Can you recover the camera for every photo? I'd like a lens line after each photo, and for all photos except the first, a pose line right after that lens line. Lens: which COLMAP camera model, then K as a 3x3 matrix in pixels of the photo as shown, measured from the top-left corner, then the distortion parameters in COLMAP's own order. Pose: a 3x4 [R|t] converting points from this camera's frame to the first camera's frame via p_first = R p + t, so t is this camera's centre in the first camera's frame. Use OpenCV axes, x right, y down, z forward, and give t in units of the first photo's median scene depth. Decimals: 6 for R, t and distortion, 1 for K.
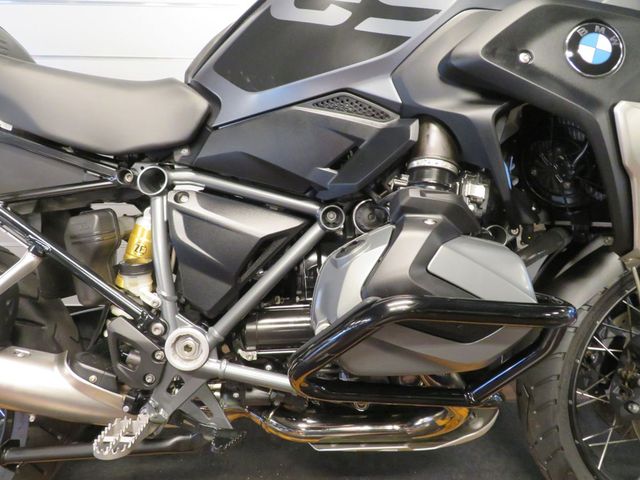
lens RADIAL K [[459.0, 0, 316.6], [0, 459.0, 242.6], [0, 0, 1]] dist [-0.012432, 0.007631]
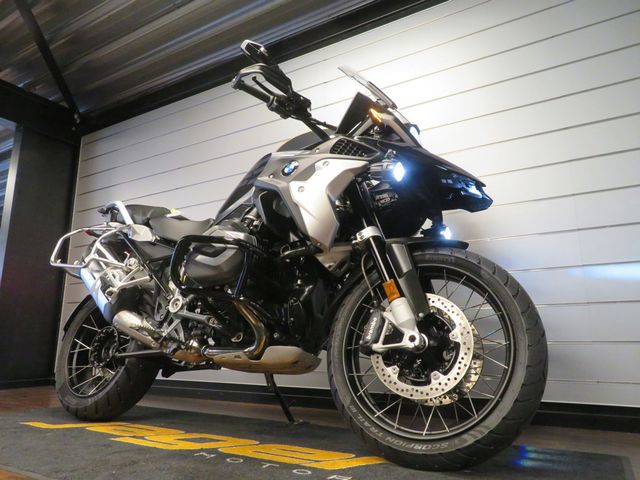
lens RADIAL K [[459.0, 0, 318.7], [0, 459.0, 241.1], [0, 0, 1]] dist [-0.012432, 0.007631]
pose [[0.845470, -0.129981, -0.517962, 1.690666], [-0.160452, 0.863280, -0.478543, 0.995547], [0.509348, 0.487702, 0.709022, -0.528278]]
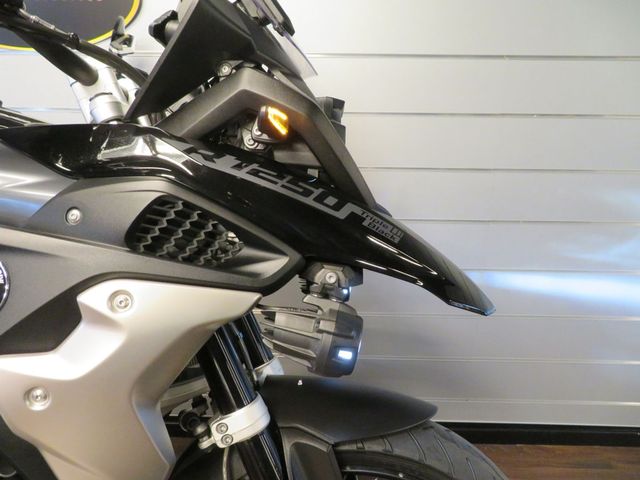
lens RADIAL K [[459.0, 0, 318.5], [0, 459.0, 241.4], [0, 0, 1]] dist [-0.012432, 0.007631]
pose [[0.999036, 0.015243, -0.041176, 0.976231], [-0.017665, 0.998095, -0.059114, -0.366898], [0.040197, 0.059785, 0.997402, 0.182130]]
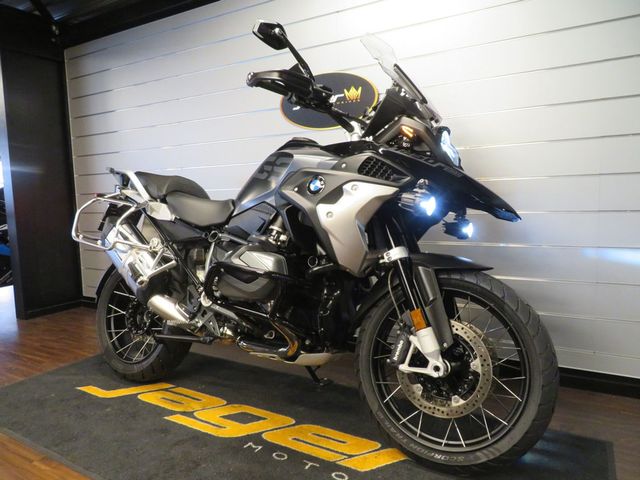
lens RADIAL K [[459.0, 0, 318.8], [0, 459.0, 241.1], [0, 0, 1]] dist [-0.012432, 0.007631]
pose [[0.847380, 0.017630, -0.530694, 1.630732], [-0.136944, 0.972894, -0.186344, 0.313950], [0.513023, 0.230579, 0.826826, -0.907279]]
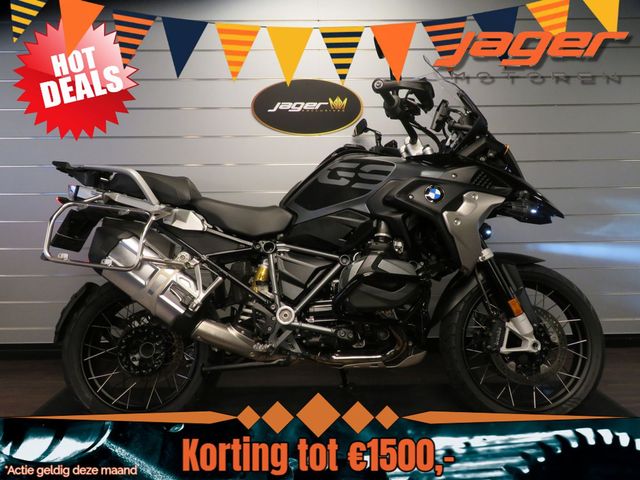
lens RADIAL K [[459.0, 0, 322.9], [0, 459.0, 237.9], [0, 0, 1]] dist [-0.012432, 0.007631]
pose [[0.999674, -0.025497, -0.001192, -0.076171], [0.024515, 0.972062, -0.233441, 0.397320], [0.007111, 0.233336, 0.972370, -1.380991]]
